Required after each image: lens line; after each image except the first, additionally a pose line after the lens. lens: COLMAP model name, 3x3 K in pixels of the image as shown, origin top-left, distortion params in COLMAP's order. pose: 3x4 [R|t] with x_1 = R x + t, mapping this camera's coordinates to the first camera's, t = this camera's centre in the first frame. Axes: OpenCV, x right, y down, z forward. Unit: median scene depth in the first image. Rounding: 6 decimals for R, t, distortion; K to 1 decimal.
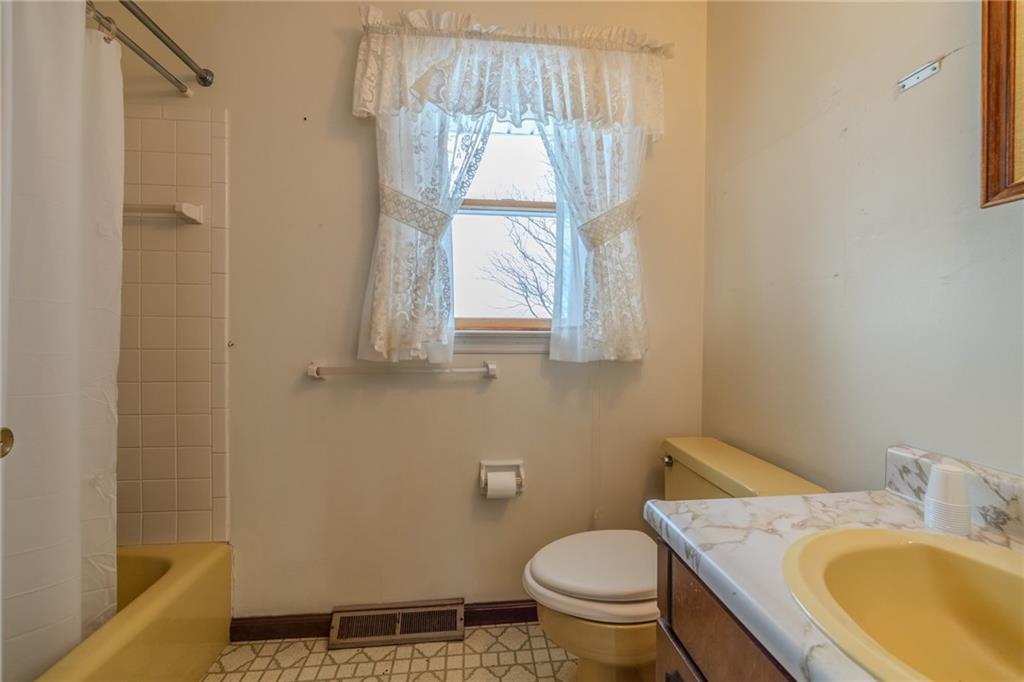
lens RADIAL K [[405.7, 0, 502.8], [0, 405.7, 336.0], [0, 0, 1]] dist [0.005150, -0.001212]
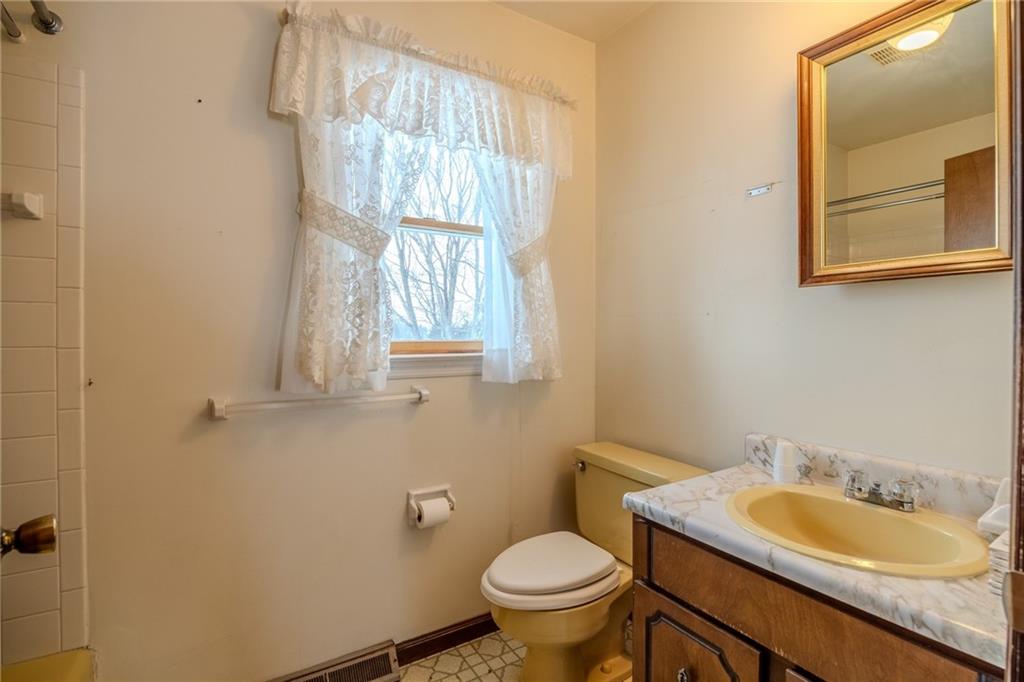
lens RADIAL K [[476.2, 0, 506.5], [0, 476.2, 336.8], [0, 0, 1]] dist [-0.003746, -0.000933]
pose [[0.905845, -0.008689, 0.423520, -0.351514], [0.010744, 0.999939, -0.002465, -0.054357], [-0.423473, 0.006784, 0.905883, -0.124126]]
